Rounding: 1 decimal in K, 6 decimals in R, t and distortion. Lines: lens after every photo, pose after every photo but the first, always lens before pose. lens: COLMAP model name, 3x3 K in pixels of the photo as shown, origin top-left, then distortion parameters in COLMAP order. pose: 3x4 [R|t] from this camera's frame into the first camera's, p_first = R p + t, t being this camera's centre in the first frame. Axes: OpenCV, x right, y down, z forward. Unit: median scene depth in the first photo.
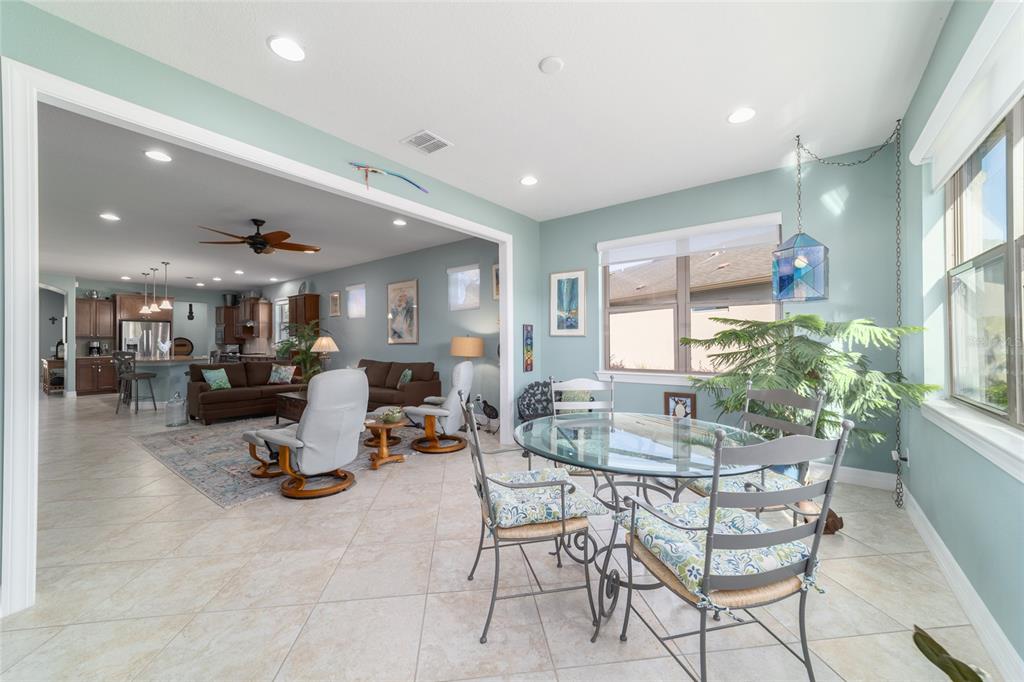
lens RADIAL K [[392.5, 0, 513.4], [0, 392.5, 341.5], [0, 0, 1]] dist [-0.016107, 0.006830]
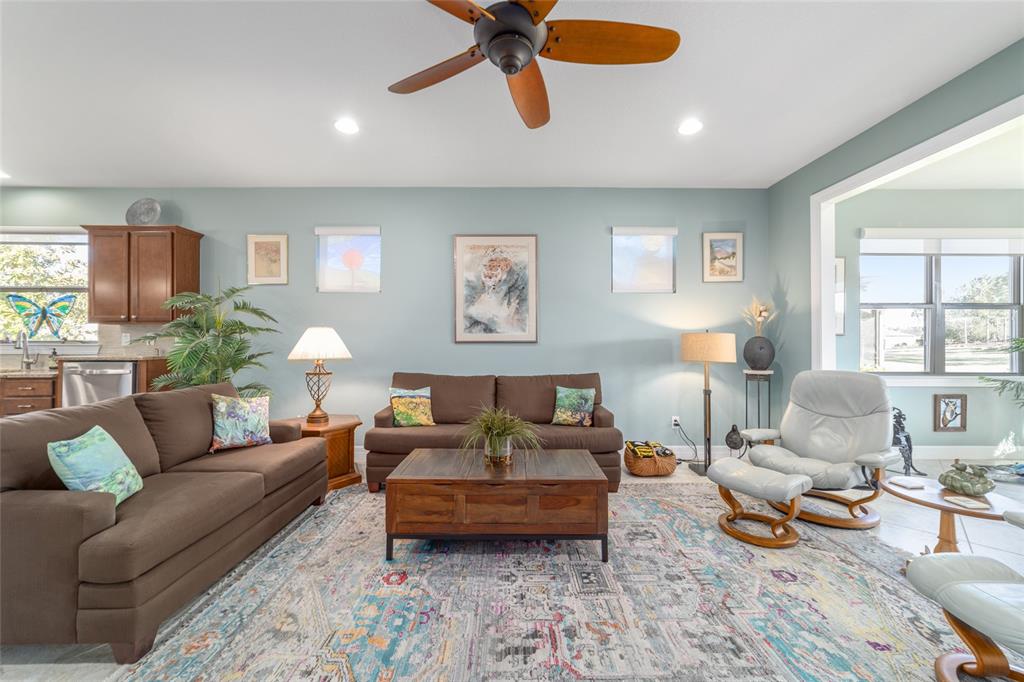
lens RADIAL K [[392.5, 0, 513.1], [0, 392.5, 342.1], [0, 0, 1]] dist [-0.016107, 0.006830]
pose [[0.788509, 0.004538, 0.615007, -0.500056], [-0.007885, 0.999965, 0.002730, 0.002250], [-0.614973, -0.007002, 0.788517, 0.428163]]
